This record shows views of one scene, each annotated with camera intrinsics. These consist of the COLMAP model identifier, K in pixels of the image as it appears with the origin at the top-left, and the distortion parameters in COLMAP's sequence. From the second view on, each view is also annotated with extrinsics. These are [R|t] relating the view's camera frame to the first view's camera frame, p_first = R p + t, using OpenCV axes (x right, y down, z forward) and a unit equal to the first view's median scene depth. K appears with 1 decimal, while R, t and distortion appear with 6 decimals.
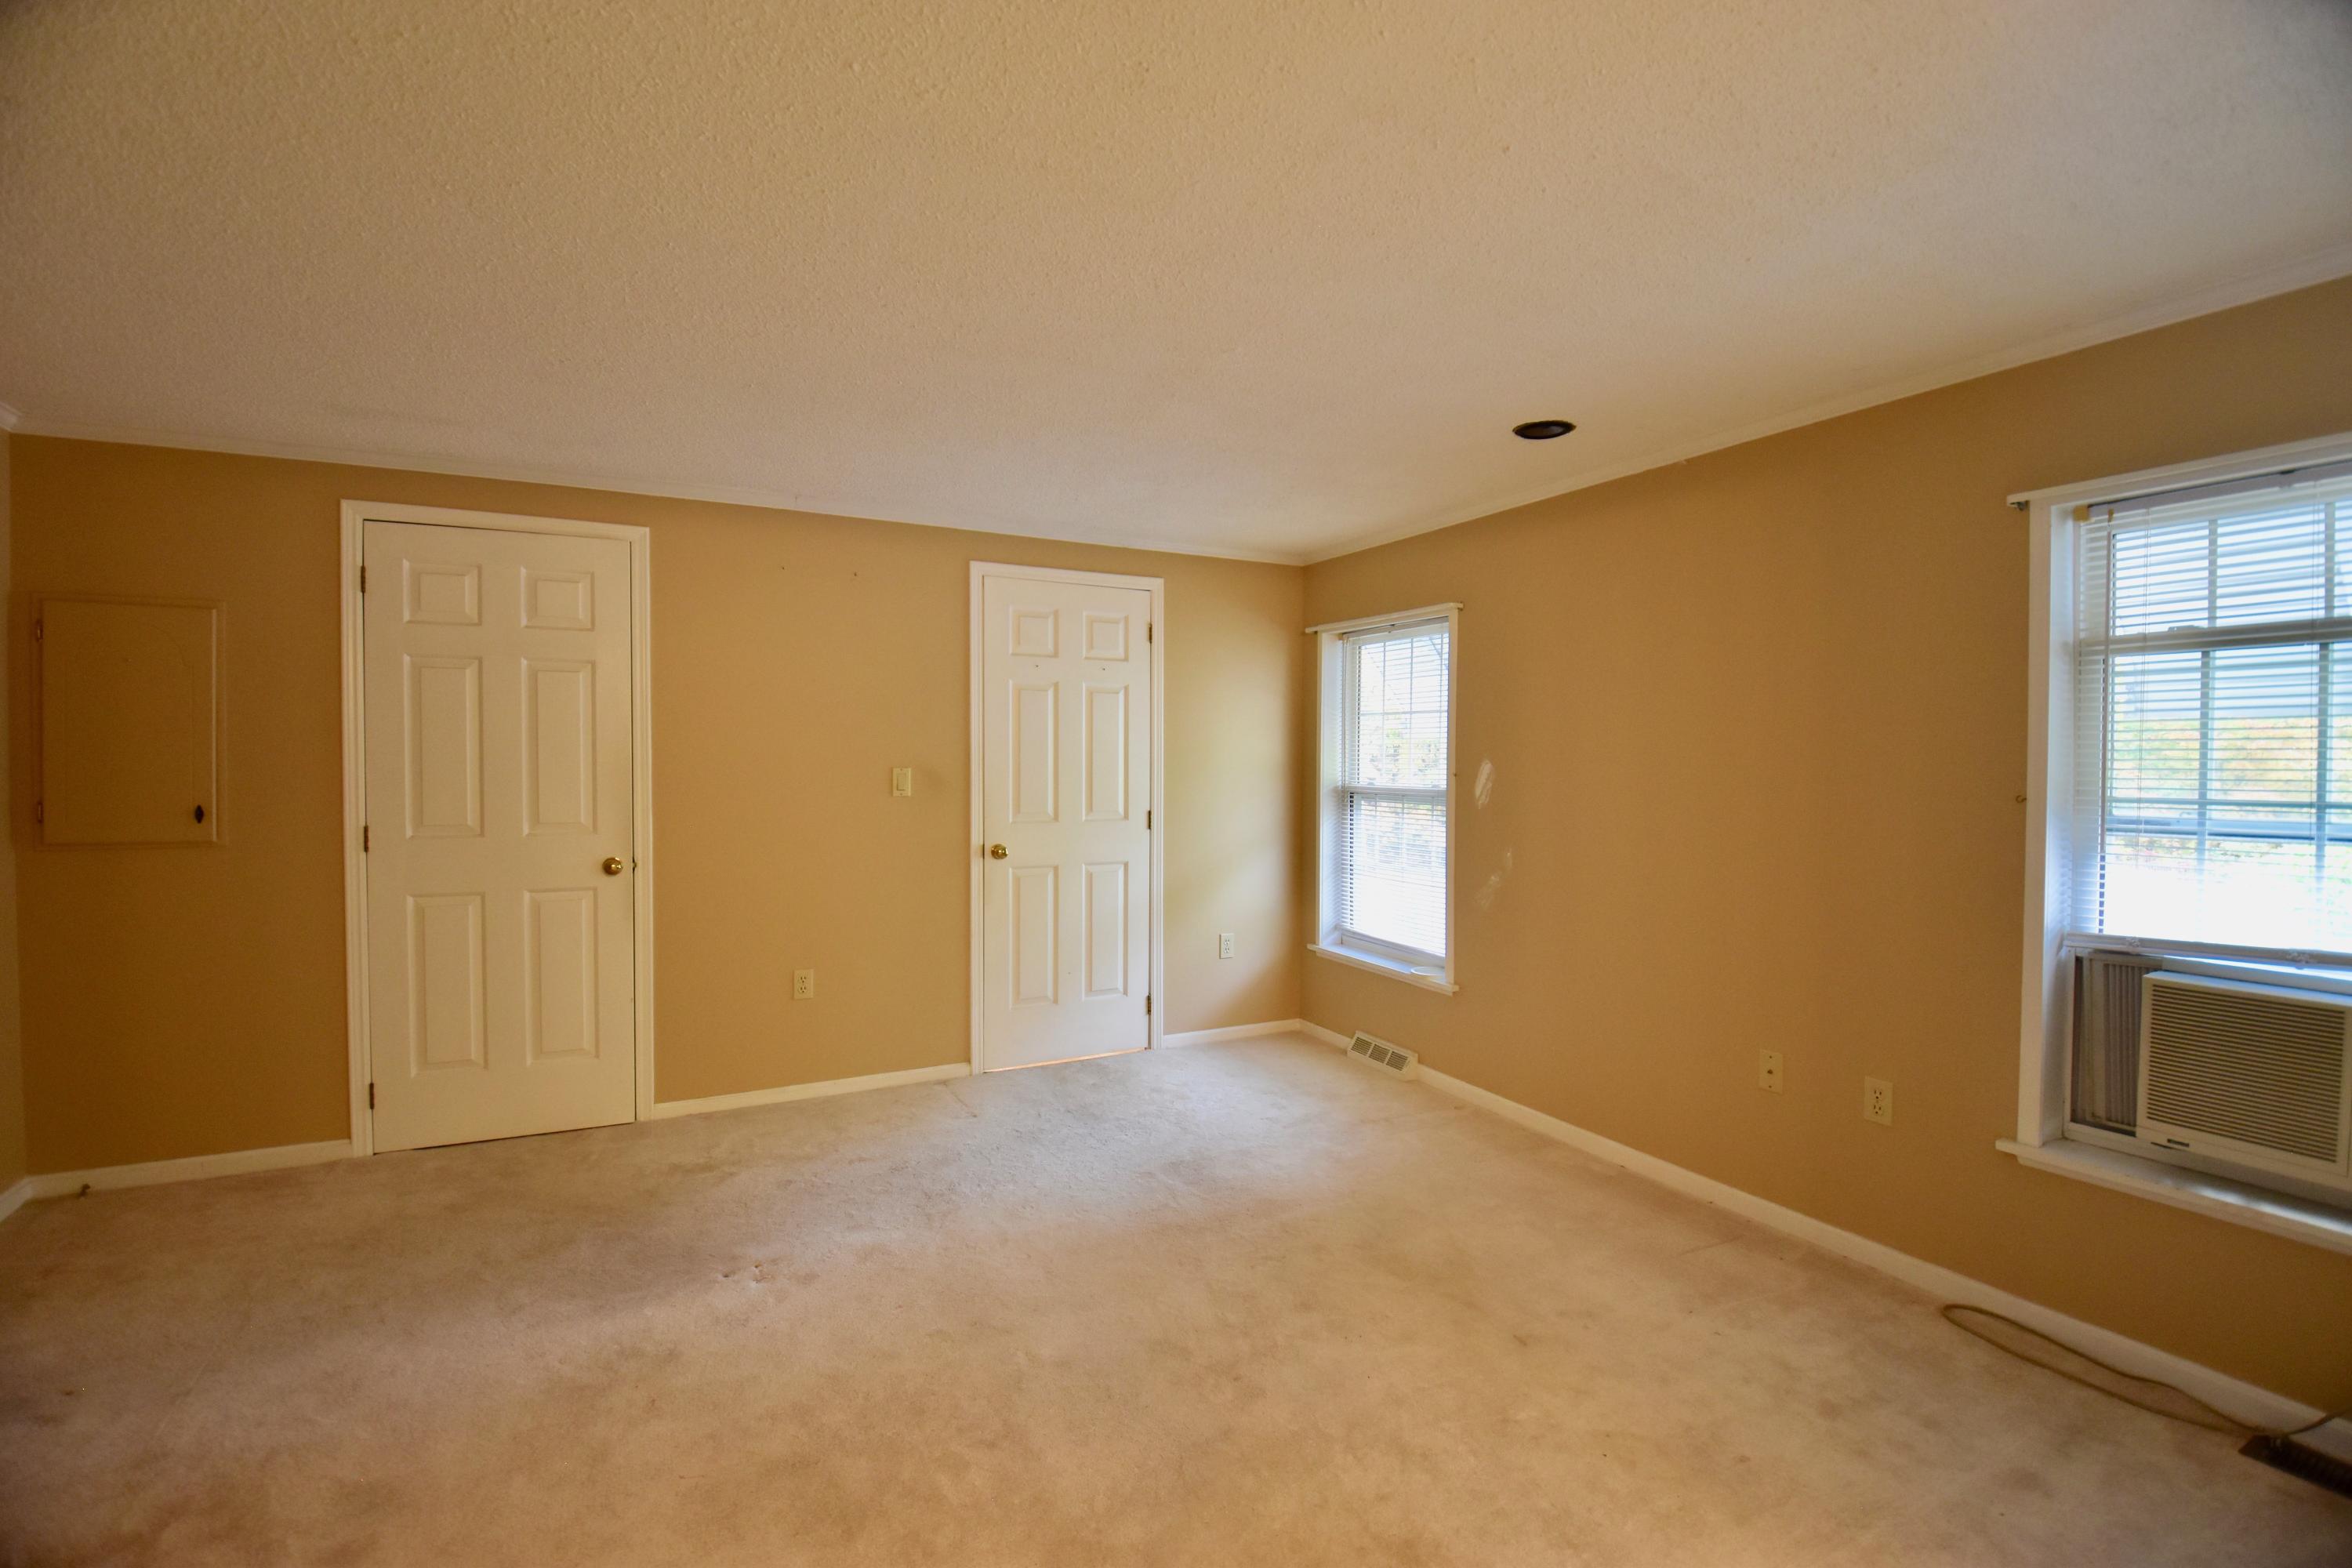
lens RADIAL K [[1034.9, 0, 1176.0], [0, 1034.9, 784.0], [0, 0, 1]] dist [0.042344, -0.047351]
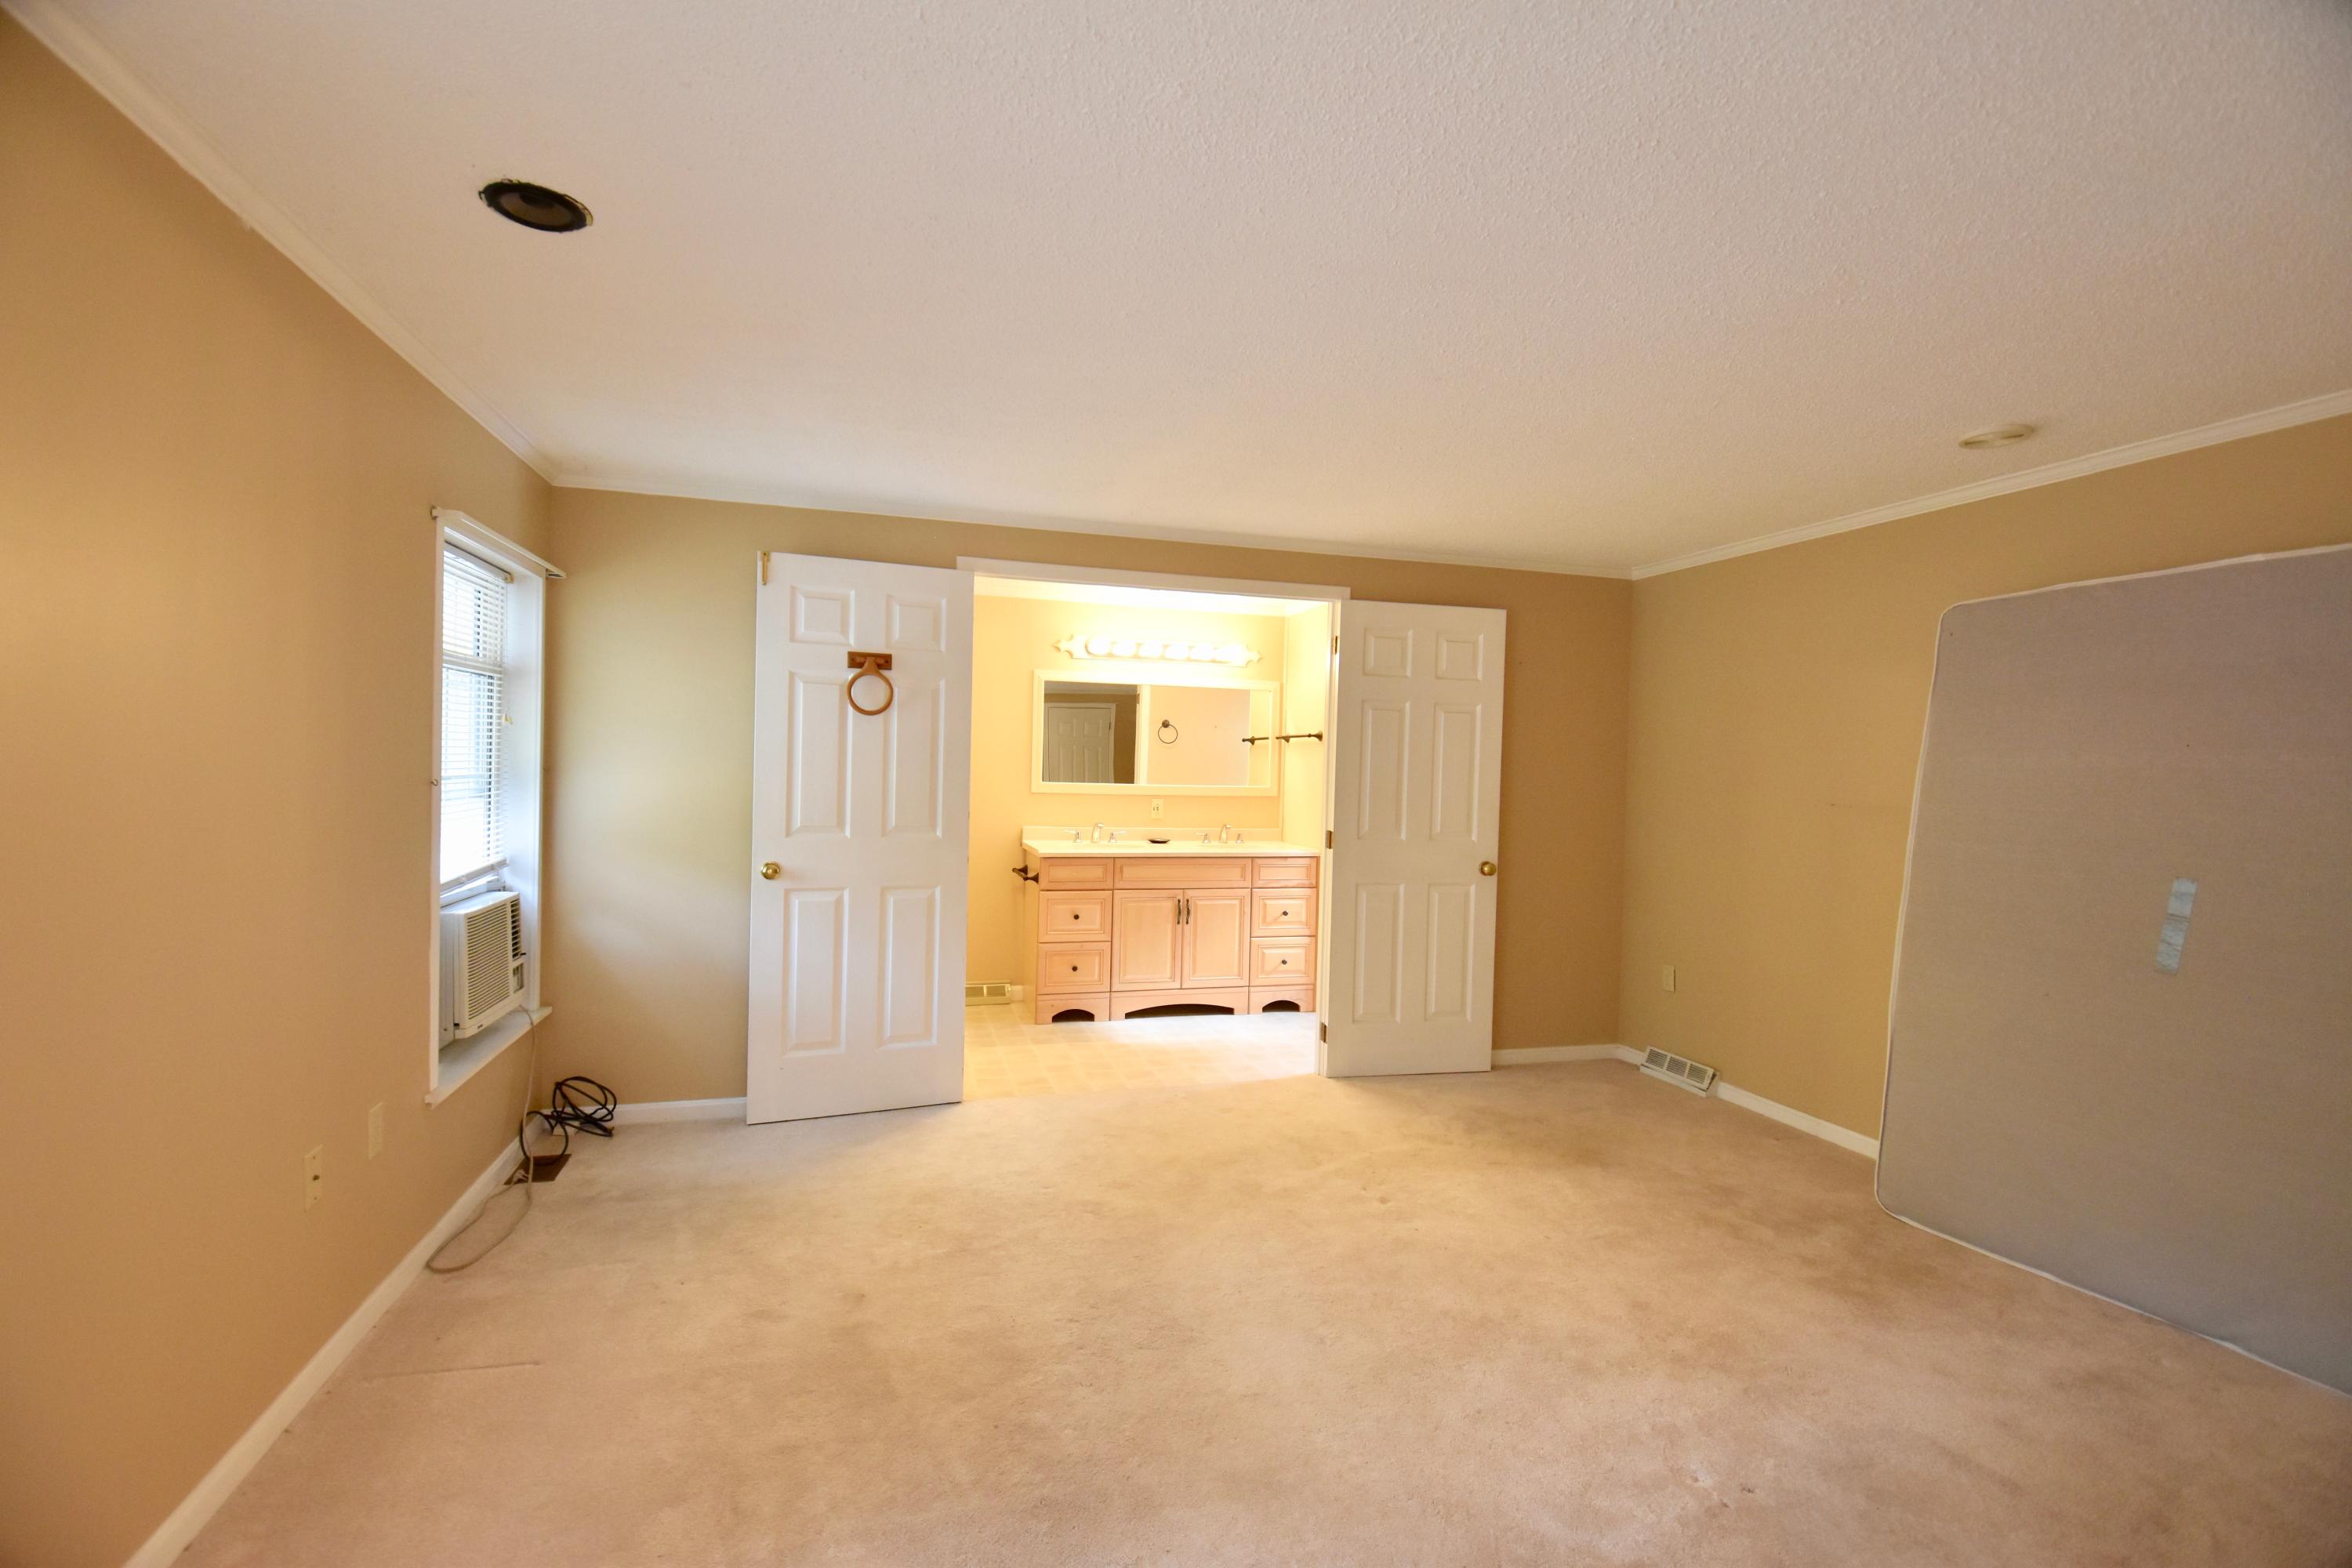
lens RADIAL K [[1034.9, 0, 1176.0], [0, 1034.9, 784.0], [0, 0, 1]] dist [0.042344, -0.047351]
pose [[-0.980030, -0.032997, 0.196093, -0.112315], [-0.025211, 0.998797, 0.042071, -0.032215], [-0.197245, 0.036287, -0.979682, 1.200502]]
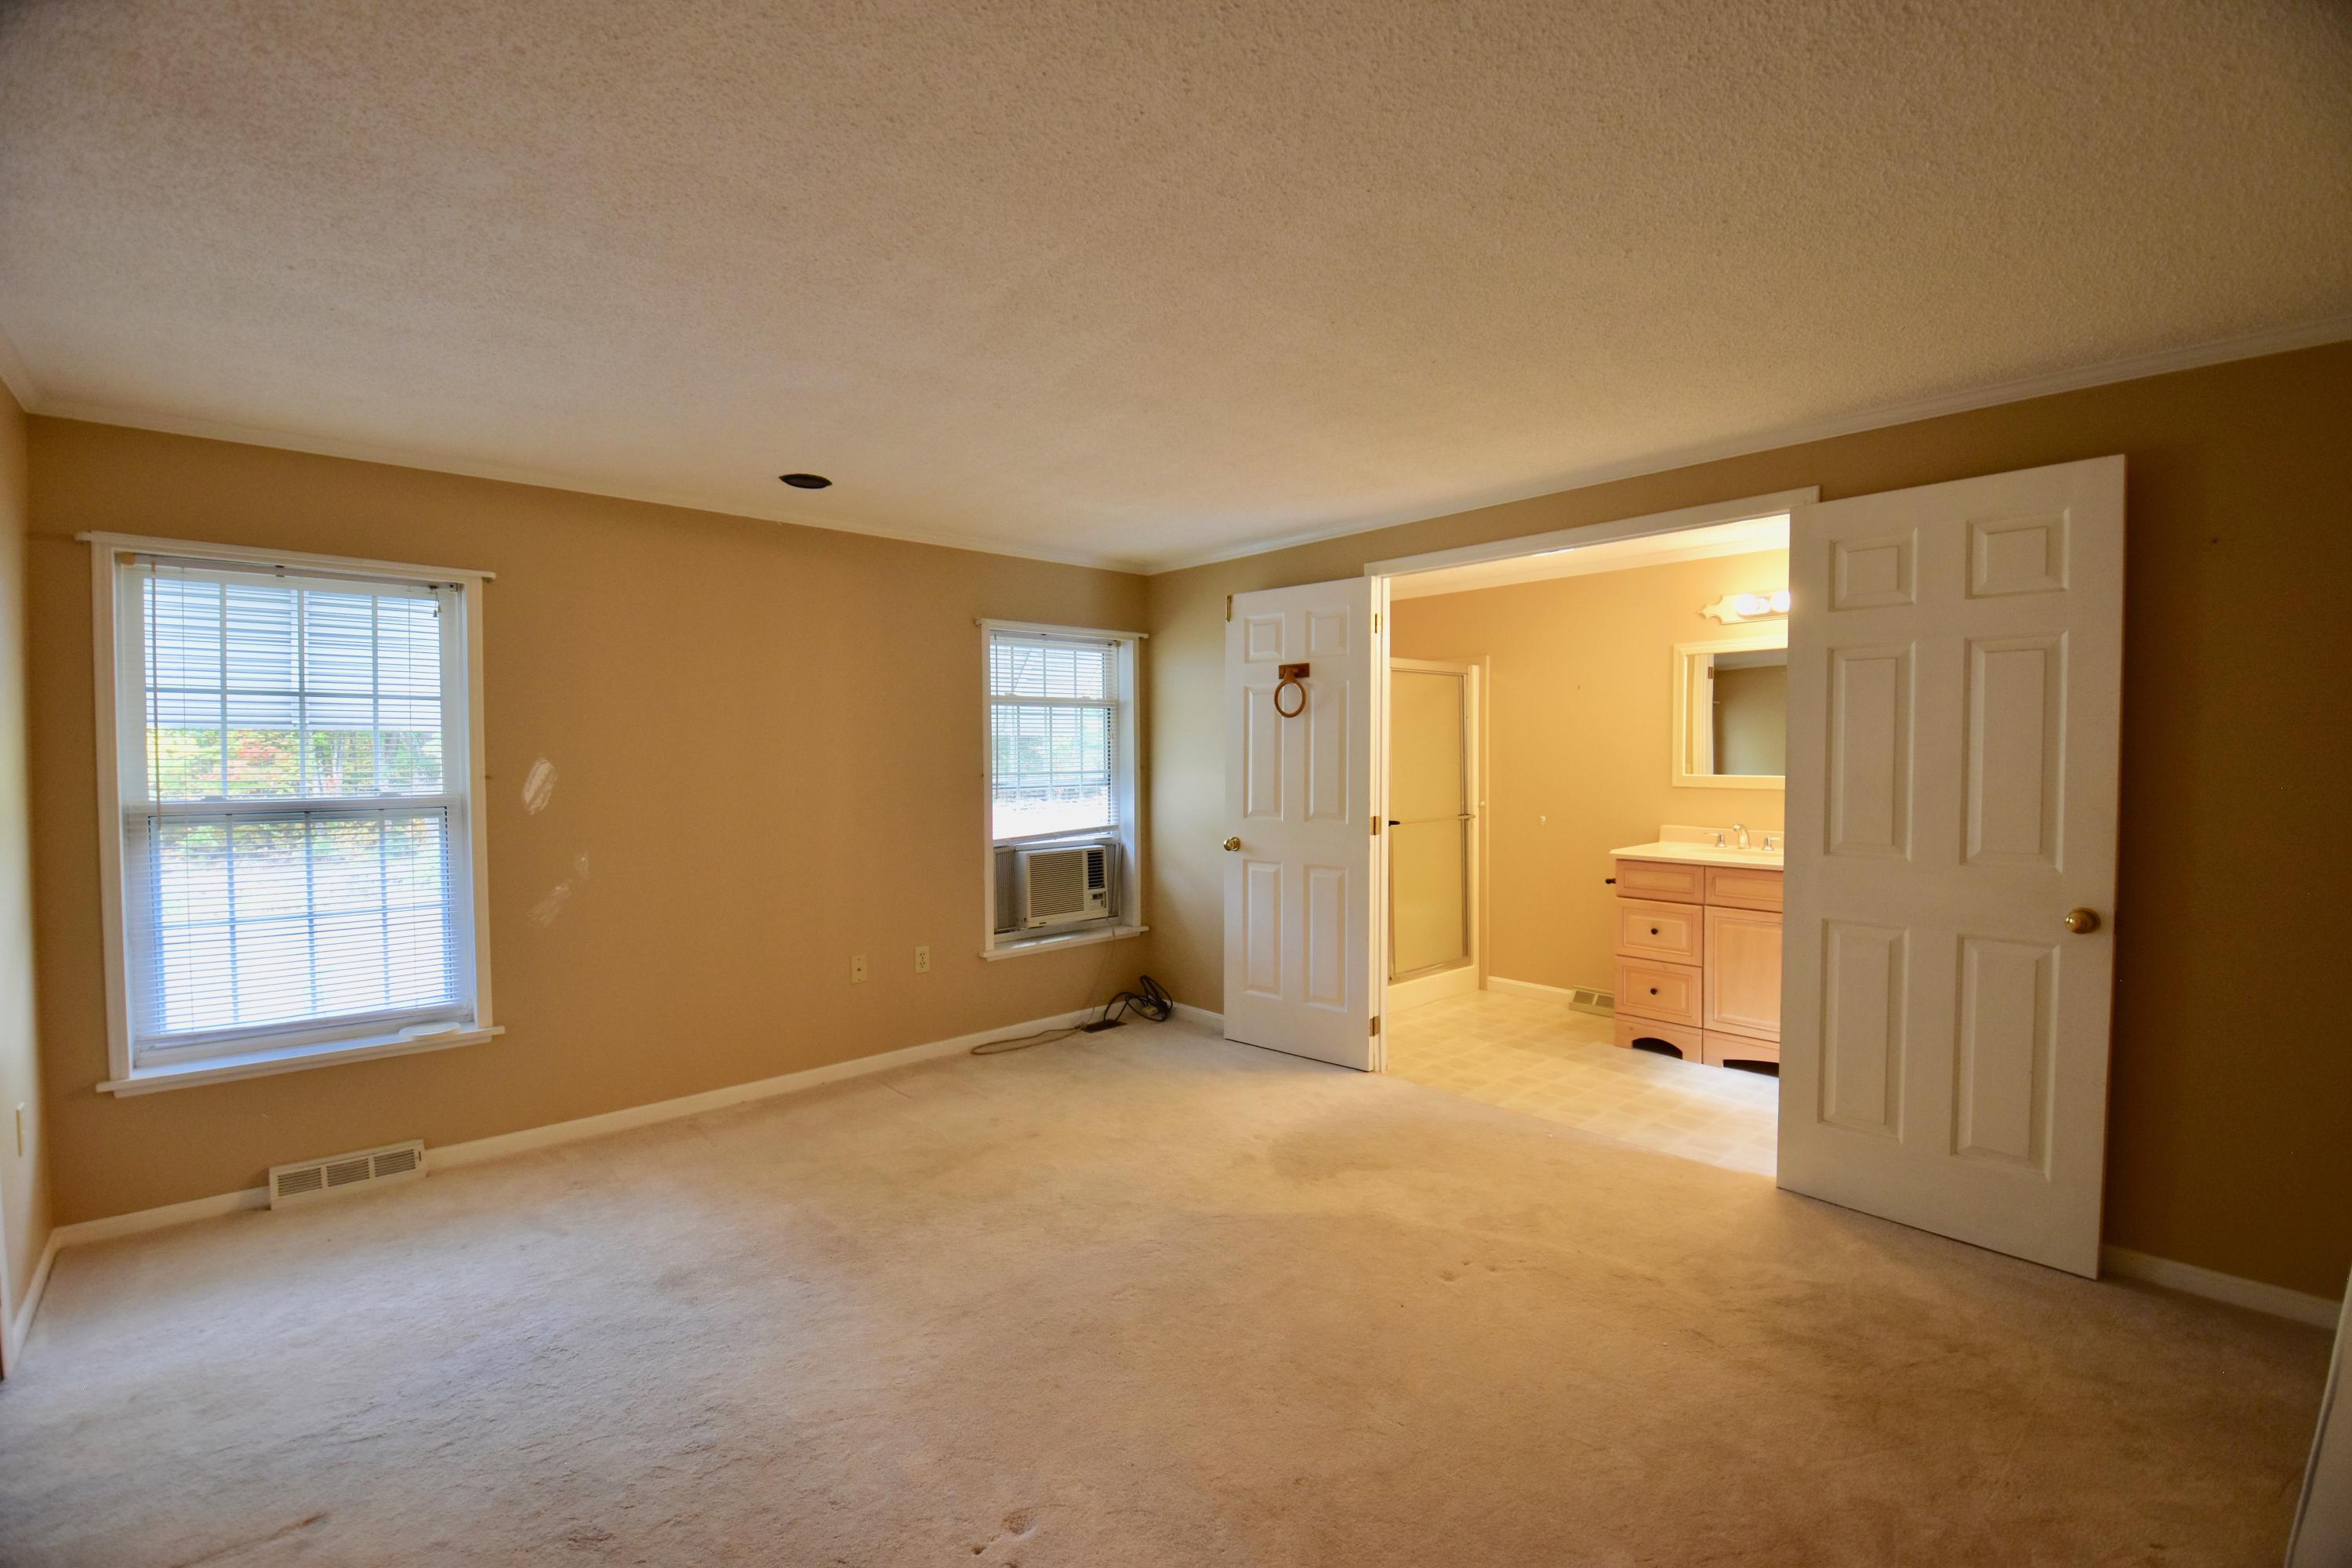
lens RADIAL K [[1034.9, 0, 1176.0], [0, 1034.9, 784.0], [0, 0, 1]] dist [0.042344, -0.047351]
pose [[-0.252385, -0.034271, 0.967020, -0.720304], [0.025900, 0.998775, 0.042156, -0.026260], [-0.967280, 0.035686, -0.251189, 0.707074]]
